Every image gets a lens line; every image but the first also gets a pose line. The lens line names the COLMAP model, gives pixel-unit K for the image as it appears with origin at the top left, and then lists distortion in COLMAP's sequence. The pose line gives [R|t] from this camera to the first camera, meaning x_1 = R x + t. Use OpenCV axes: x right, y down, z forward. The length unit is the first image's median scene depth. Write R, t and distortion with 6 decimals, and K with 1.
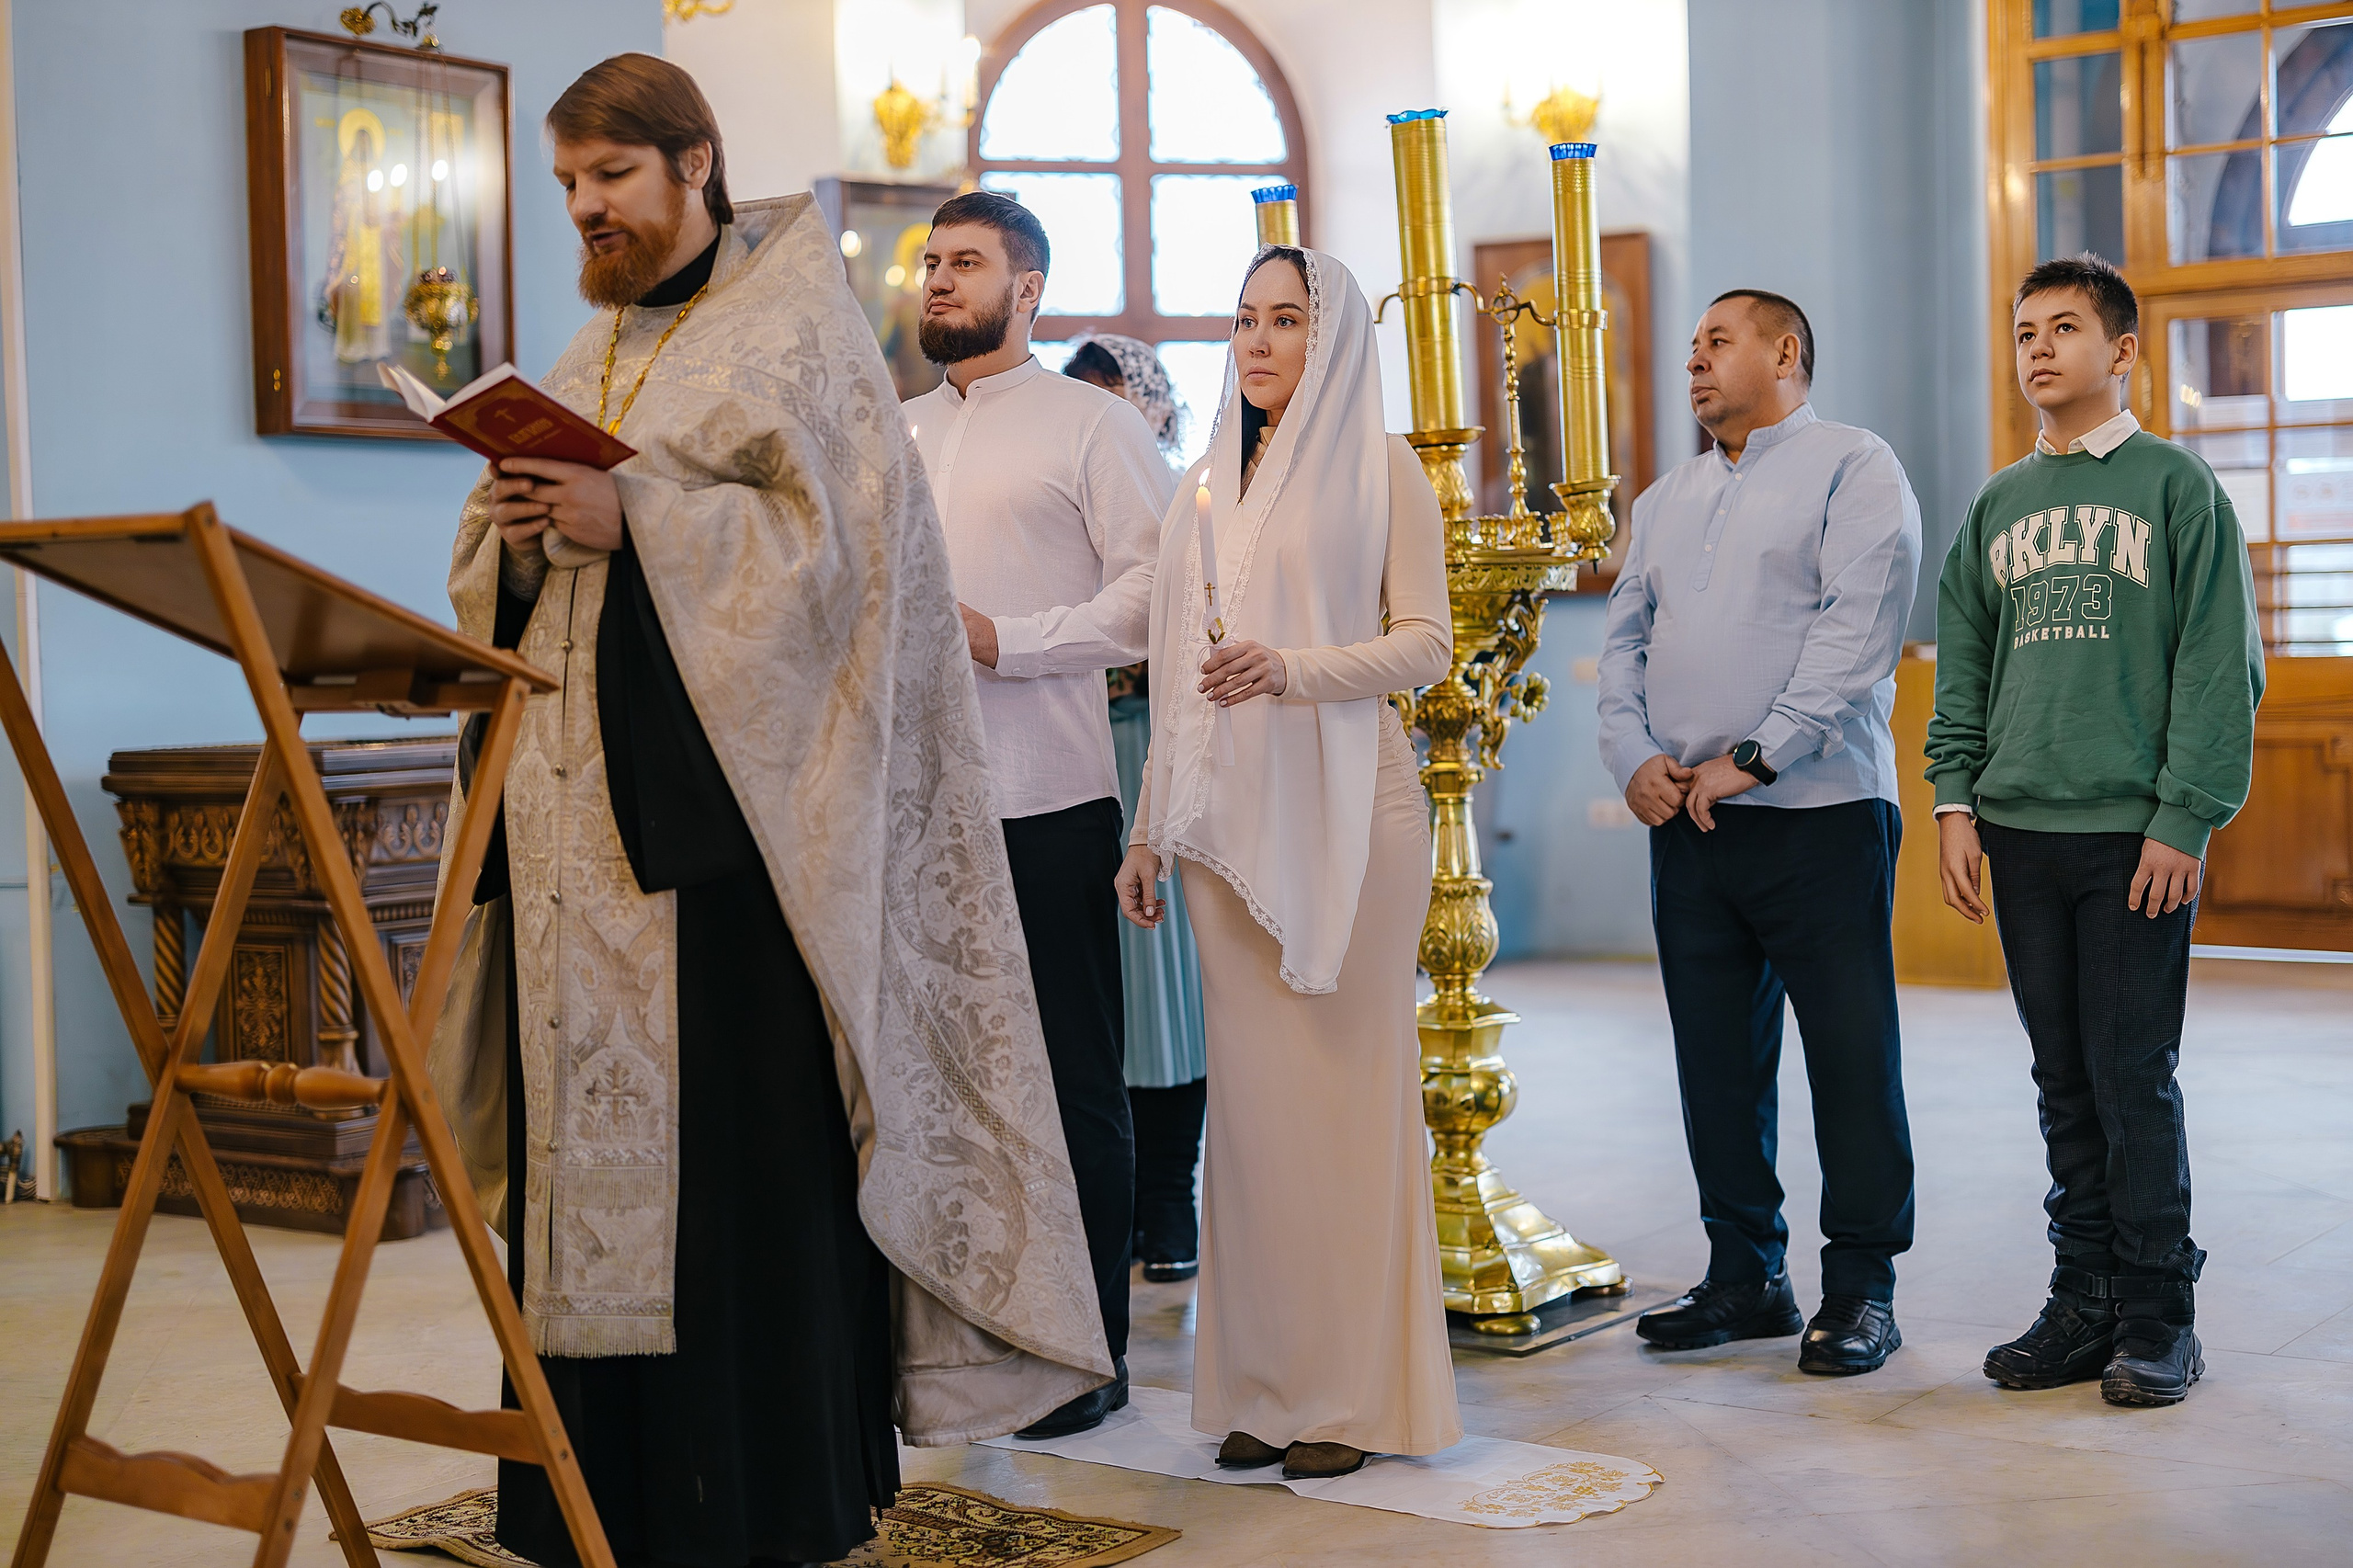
lens RADIAL K [[3379.1, 0, 1192.1], [0, 3379.1, 761.4], [0, 0, 1]] dist [0.036084, 0.000000]
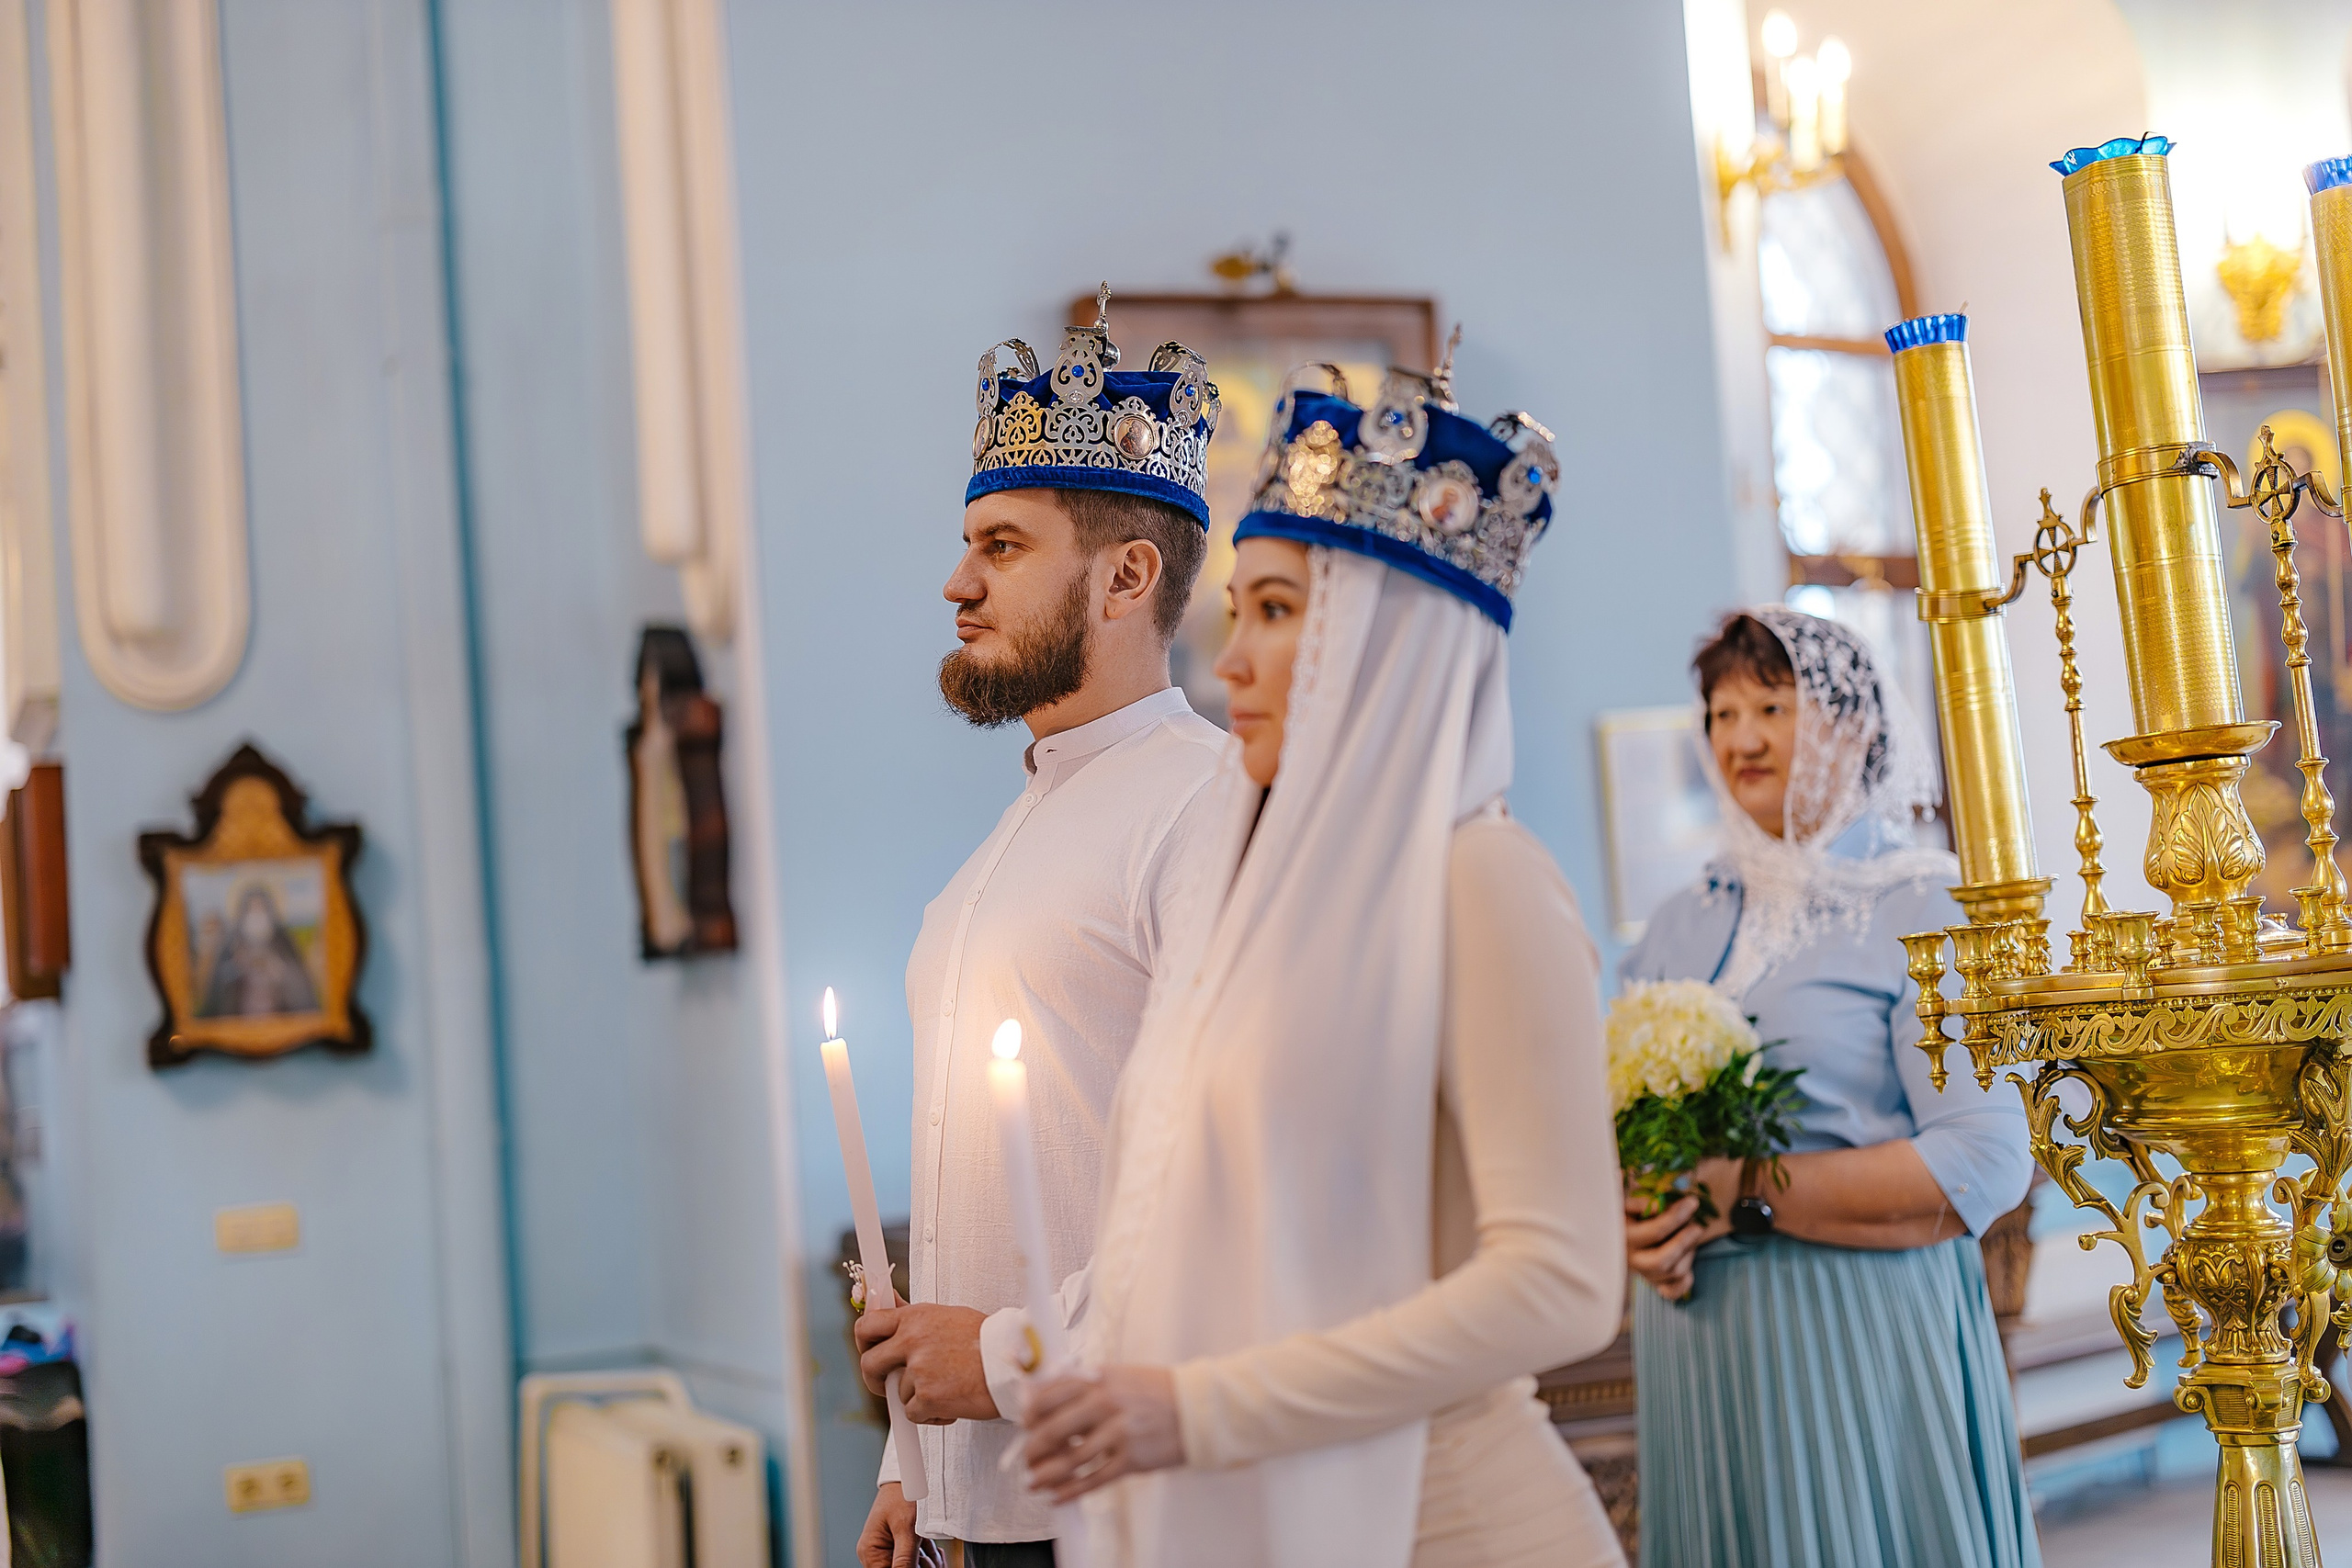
lens RADIAL K [[3377.4, 0, 1170.0], [0, 3377.4, 772.6], [0, 0, 1]] dist [0.036084, 0.000000]
pose [[0.819176, -0.067399, -0.569568, 0.246188], [0.027964, 0.996584, -0.077710, -0.054644], [0.572860, 0.047730, 0.818262, 0.475004]]
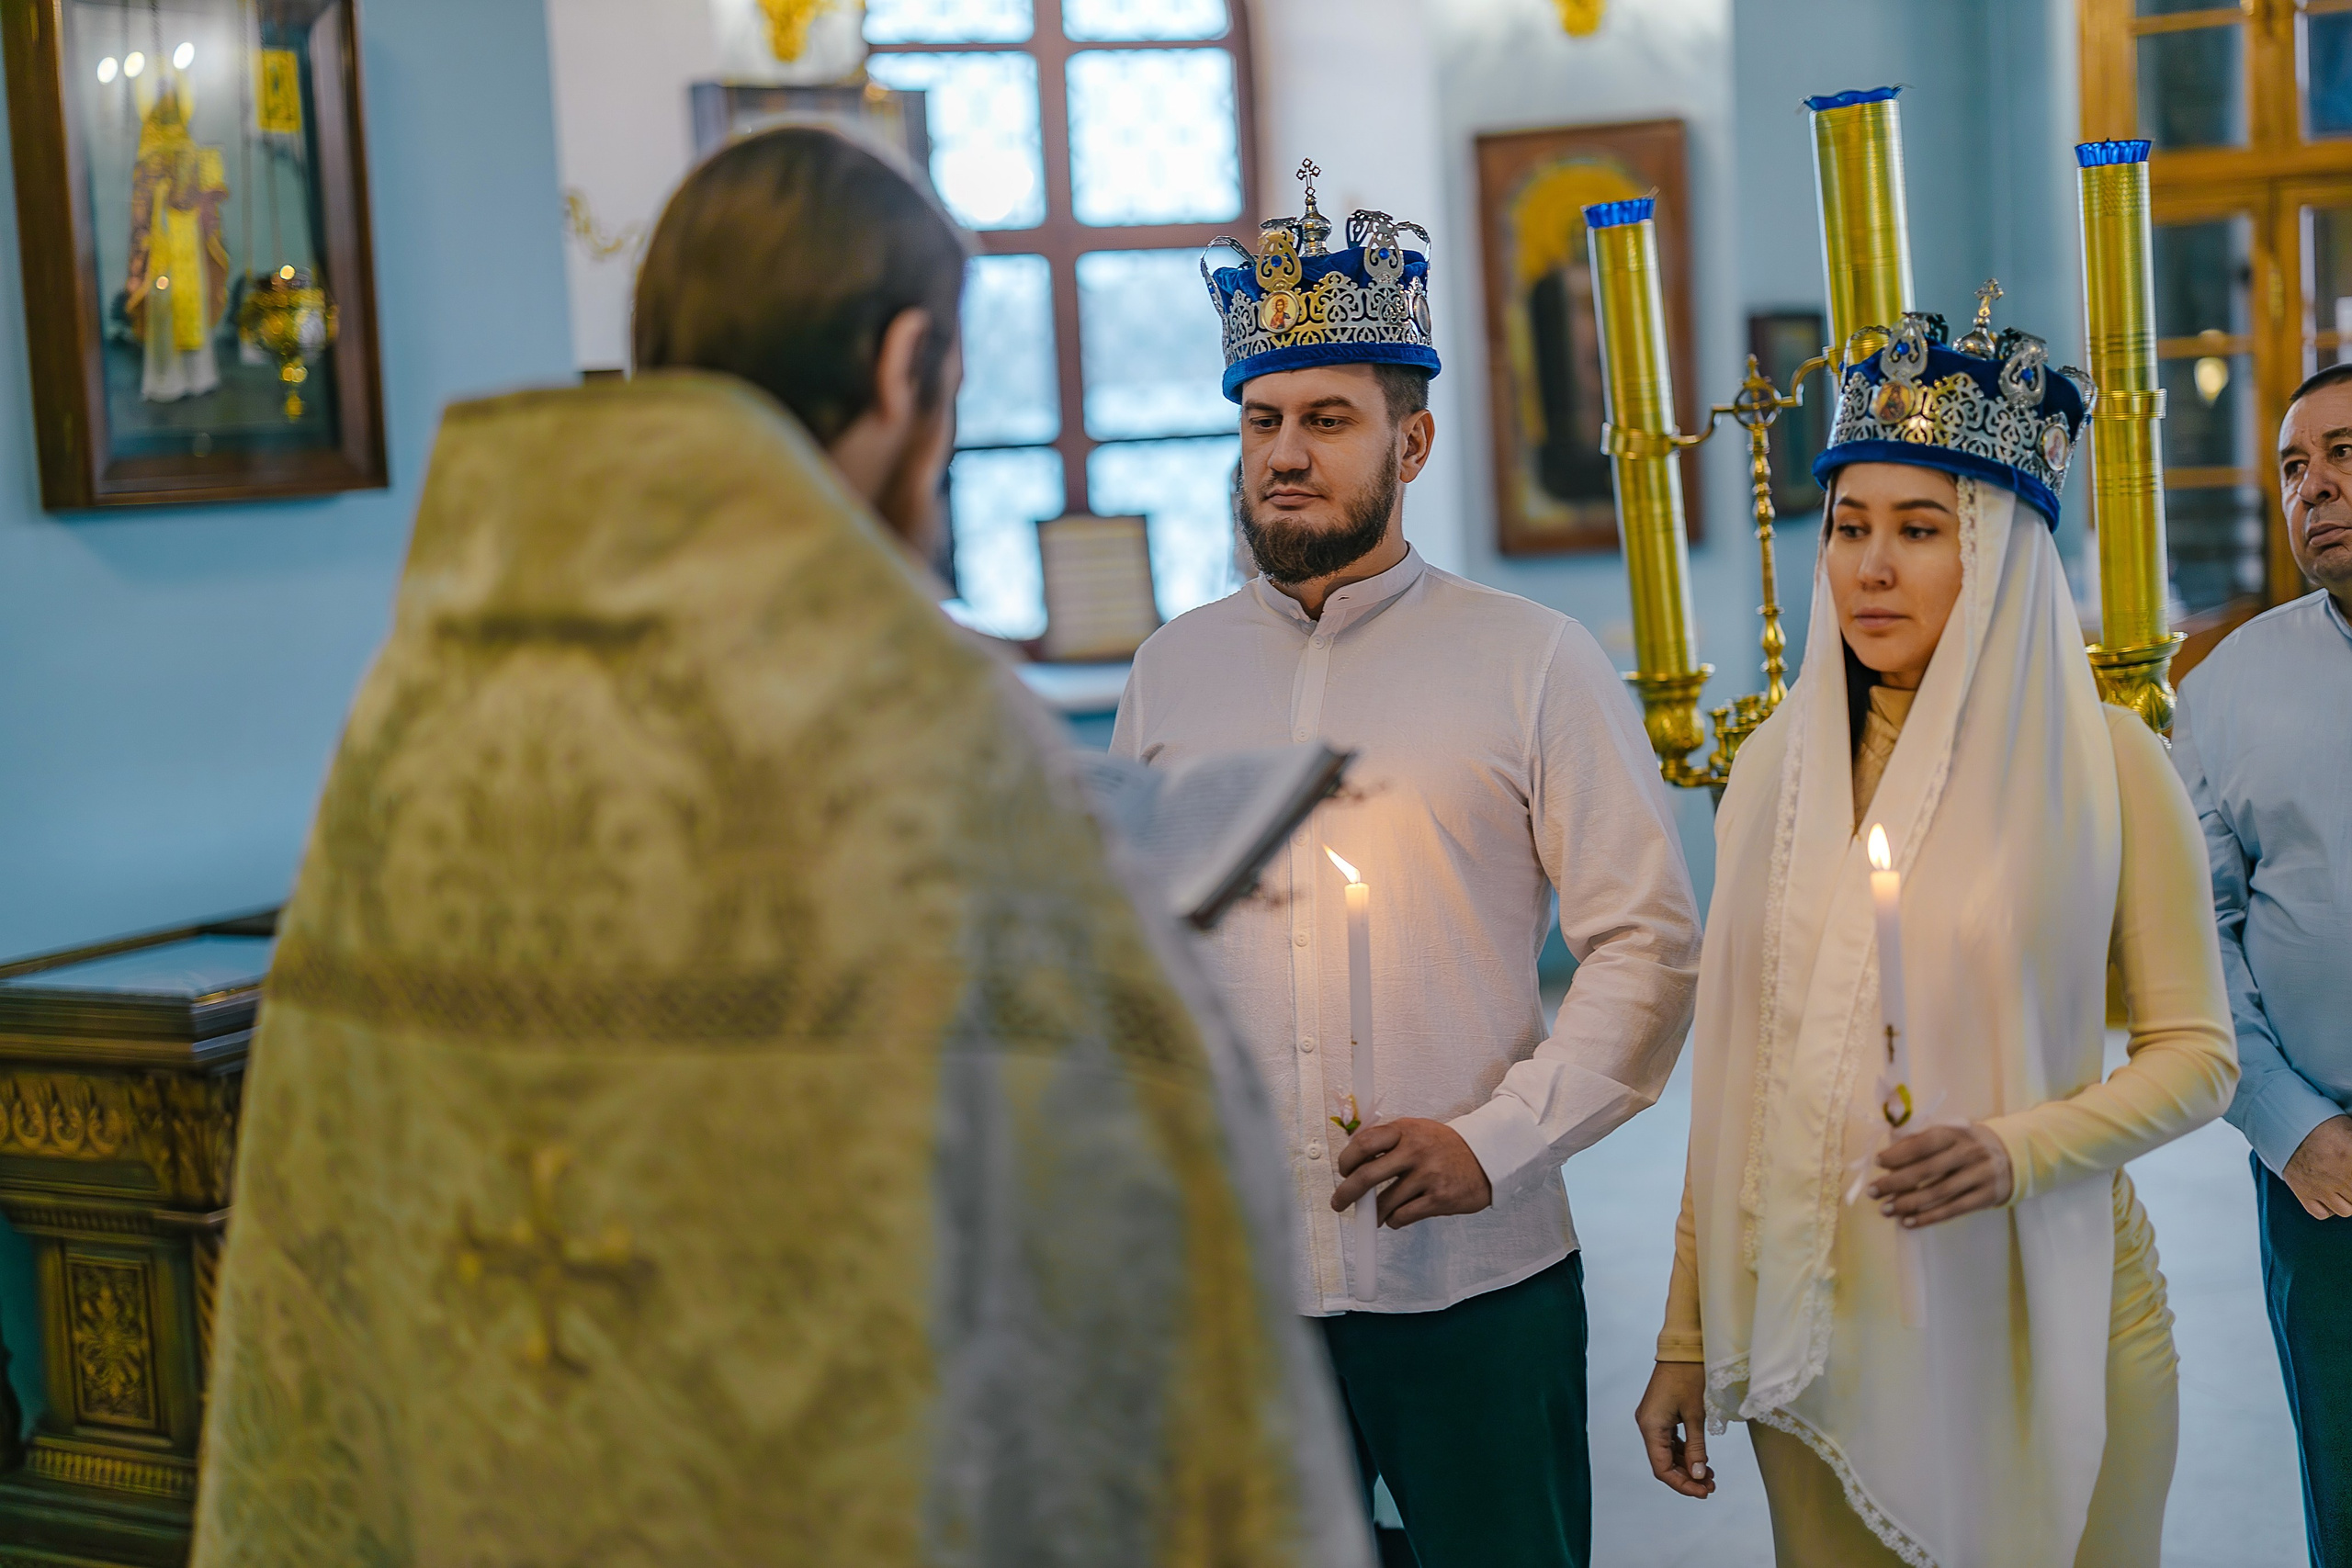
lens RADIAL K [[3377.4, 0, 1159.5], [0, 3377.4, 800.7], [0, 0, 1]] dist [0.036084, 0.000000]
pose [[0.996903, -0.038897, 0.068352, -0.119959], [0.034082, 0.996947, 0.070243, -0.104050], [-0.070876, -0.067696, 0.995185, 0.338965]]
